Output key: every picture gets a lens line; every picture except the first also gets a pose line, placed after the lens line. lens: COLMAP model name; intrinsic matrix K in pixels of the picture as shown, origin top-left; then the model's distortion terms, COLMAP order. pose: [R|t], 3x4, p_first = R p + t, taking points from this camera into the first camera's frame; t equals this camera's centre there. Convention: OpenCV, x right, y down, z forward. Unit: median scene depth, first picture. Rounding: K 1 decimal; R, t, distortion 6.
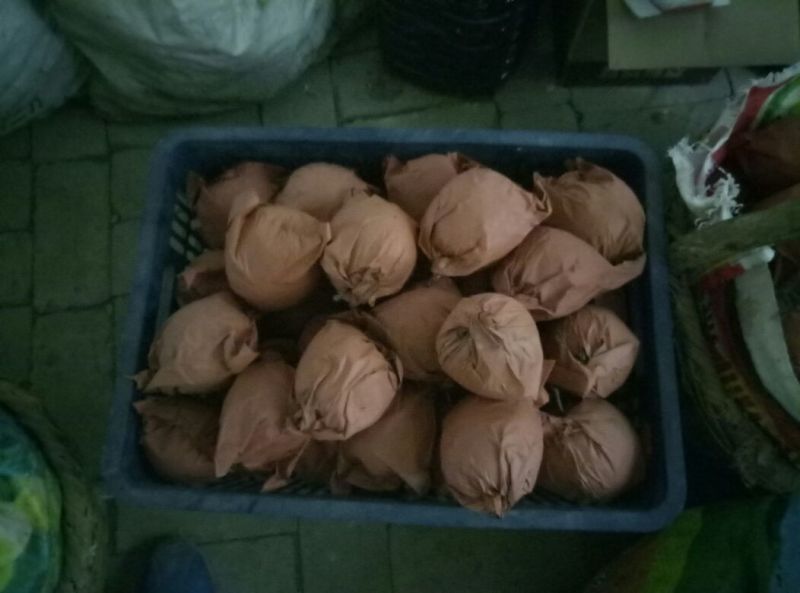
lens RADIAL K [[568.5, 0, 390.3], [0, 568.5, 295.5], [0, 0, 1]] dist [-0.001093, -0.030574]
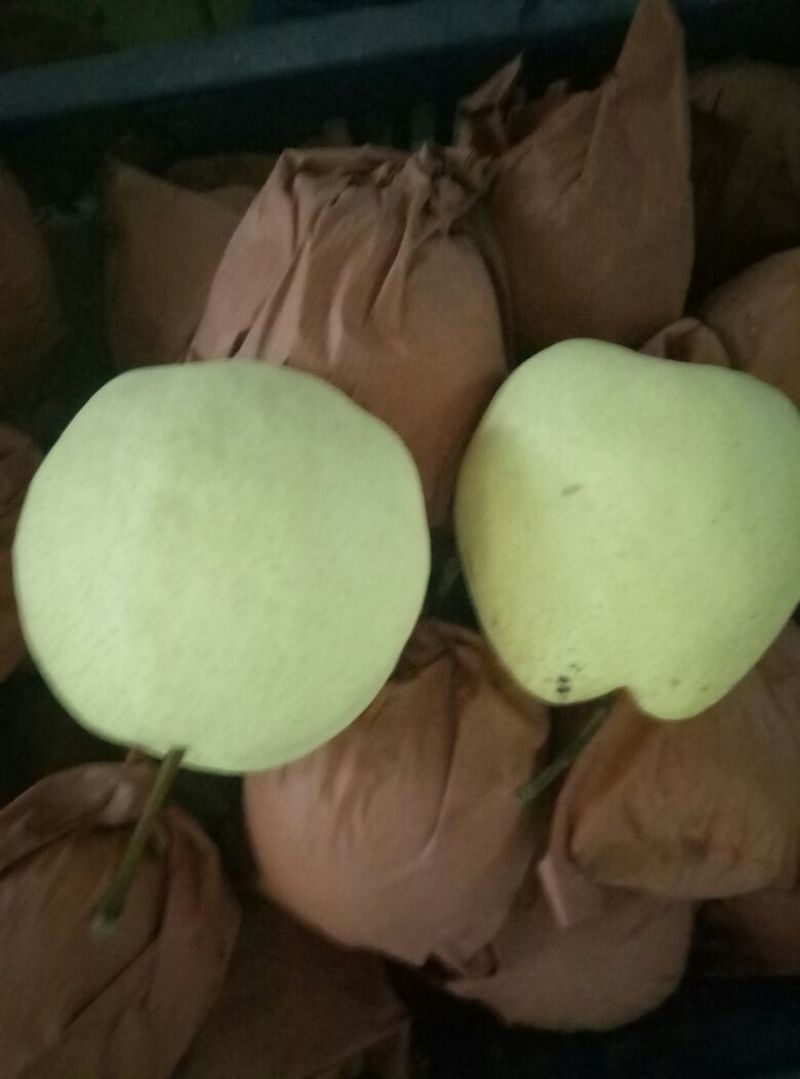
lens RADIAL K [[845.5, 0, 400.0], [0, 845.5, 539.5], [0, 0, 1]] dist [-0.002184, -0.003732]
pose [[-0.973981, 0.226264, -0.012877, -0.073534], [-0.223318, -0.948513, 0.224615, -0.059453], [0.038609, 0.221647, 0.974362, 0.542621]]
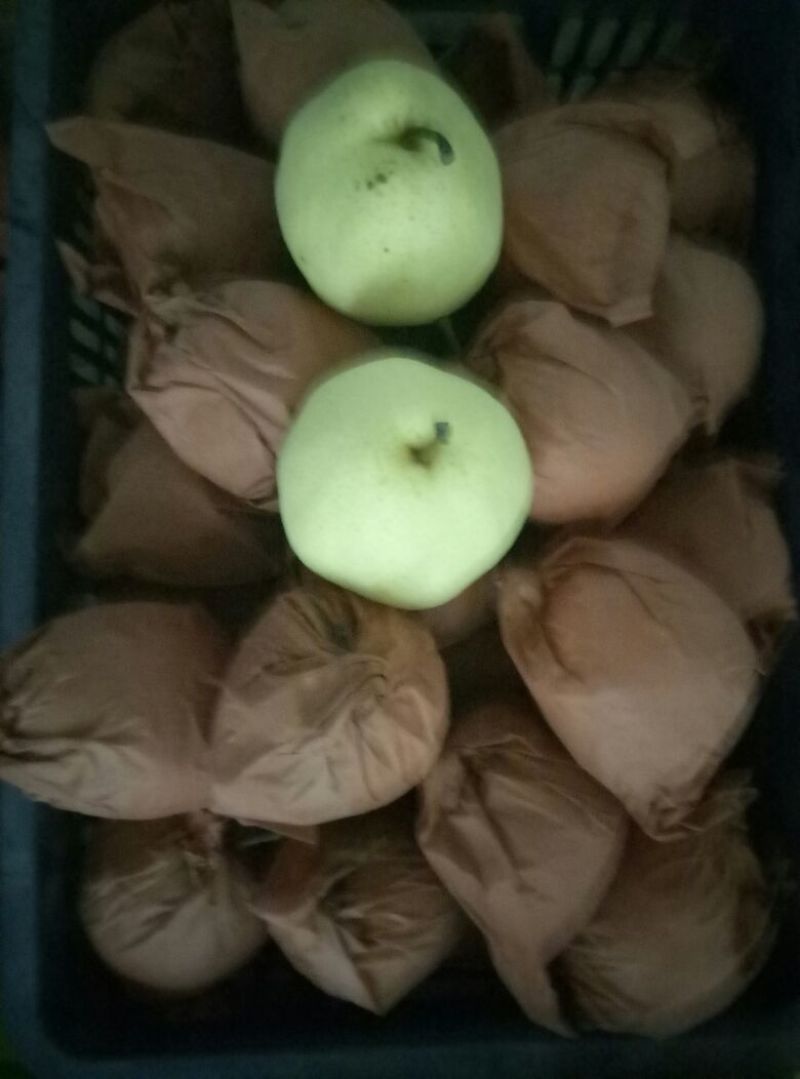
lens RADIAL K [[845.5, 0, 400.0], [0, 845.5, 539.5], [0, 0, 1]] dist [-0.002184, -0.003732]
pose [[0.036420, 0.999336, 0.000615, 0.045473], [-0.982426, 0.035691, 0.183206, -0.079539], [0.183062, -0.007277, 0.983074, 0.329850]]
